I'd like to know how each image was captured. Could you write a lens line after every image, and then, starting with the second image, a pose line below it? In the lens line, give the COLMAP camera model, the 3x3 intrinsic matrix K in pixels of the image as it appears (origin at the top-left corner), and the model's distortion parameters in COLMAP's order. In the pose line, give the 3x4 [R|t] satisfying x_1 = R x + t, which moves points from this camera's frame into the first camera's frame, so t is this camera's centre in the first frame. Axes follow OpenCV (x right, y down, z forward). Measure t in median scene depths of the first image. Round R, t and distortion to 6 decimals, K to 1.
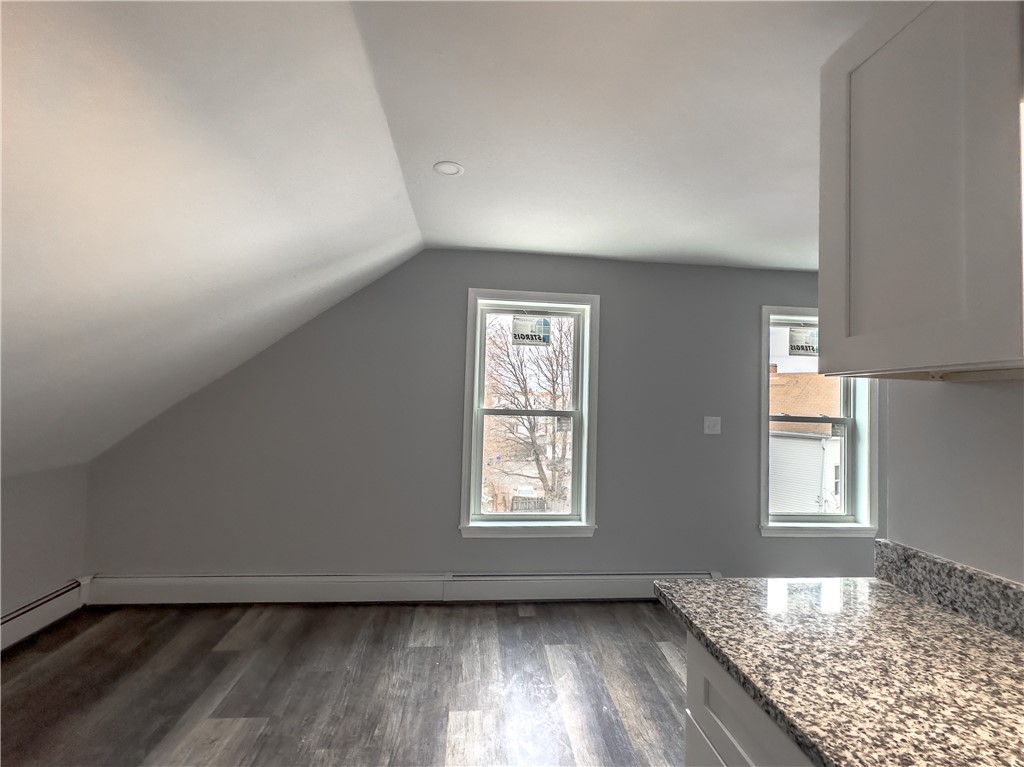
lens RADIAL K [[430.2, 0, 513.2], [0, 430.2, 384.2], [0, 0, 1]] dist [0.000005, -0.000033]
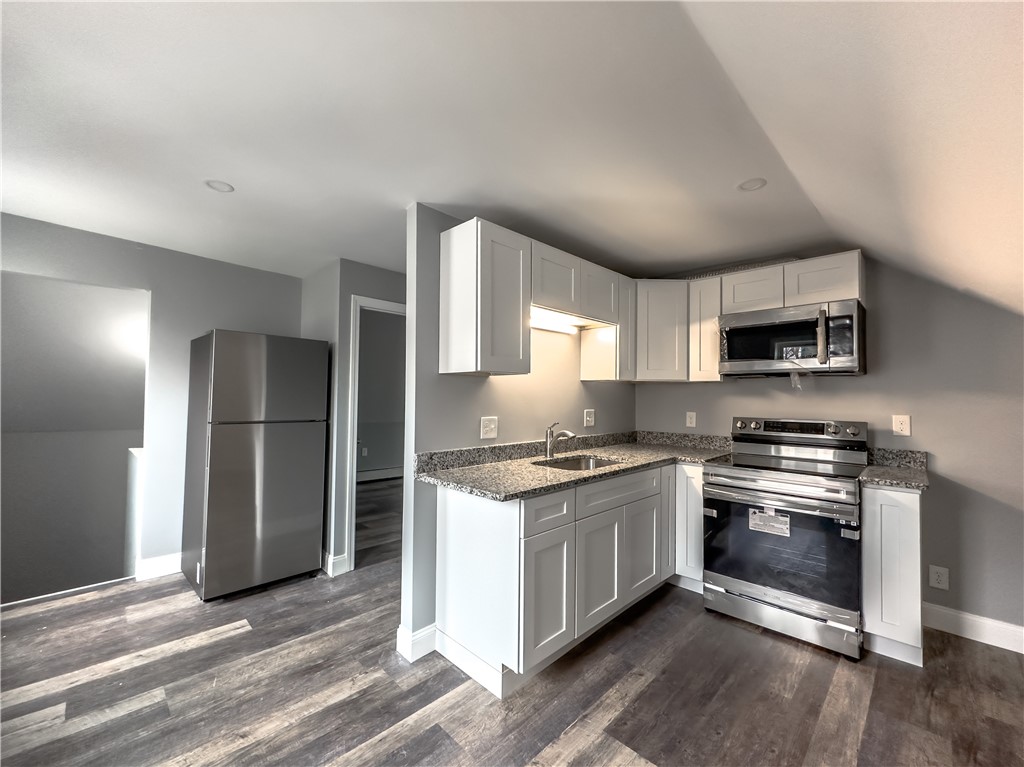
lens RADIAL K [[430.2, 0, 513.2], [0, 430.2, 384.2], [0, 0, 1]] dist [0.000005, -0.000033]
pose [[-0.645428, -0.018435, 0.763599, -0.356871], [-0.060457, 0.997805, -0.027011, 0.033263], [-0.761425, -0.063598, -0.645126, 0.793709]]
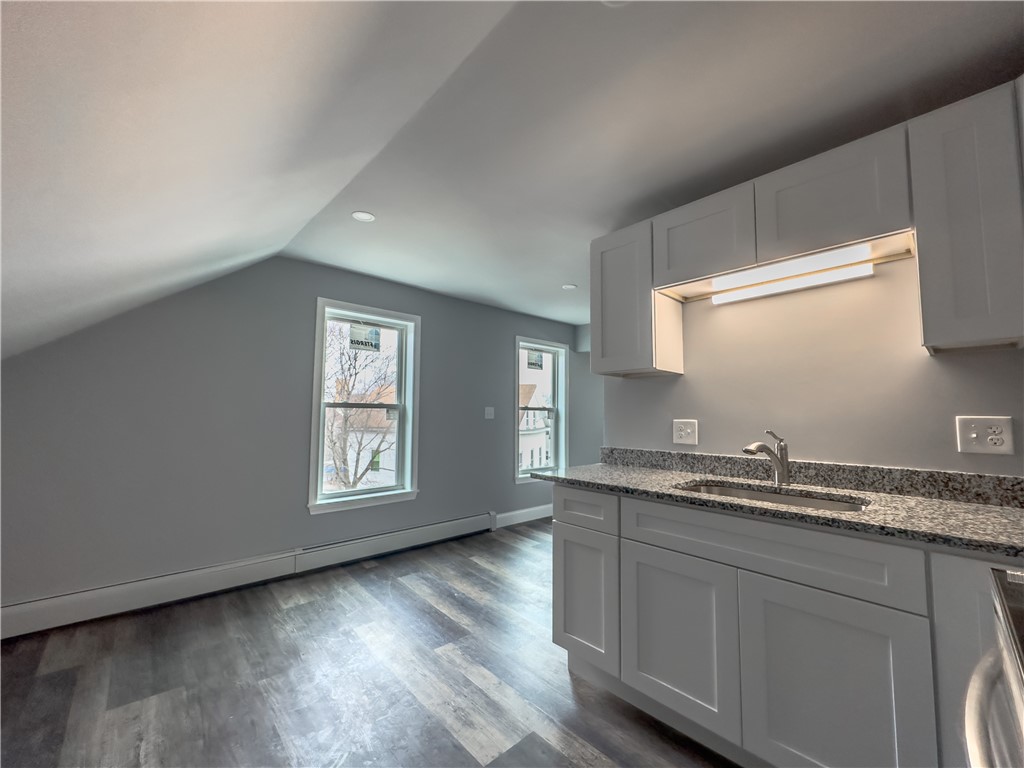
lens RADIAL K [[412.9, 0, 514.4], [0, 412.9, 385.3], [0, 0, 1]] dist [0.000760, 0.000283]
pose [[0.796341, 0.020808, 0.604490, -0.356375], [-0.007590, 0.999673, -0.024412, 0.037225], [-0.604800, 0.014852, 0.796239, -0.199180]]
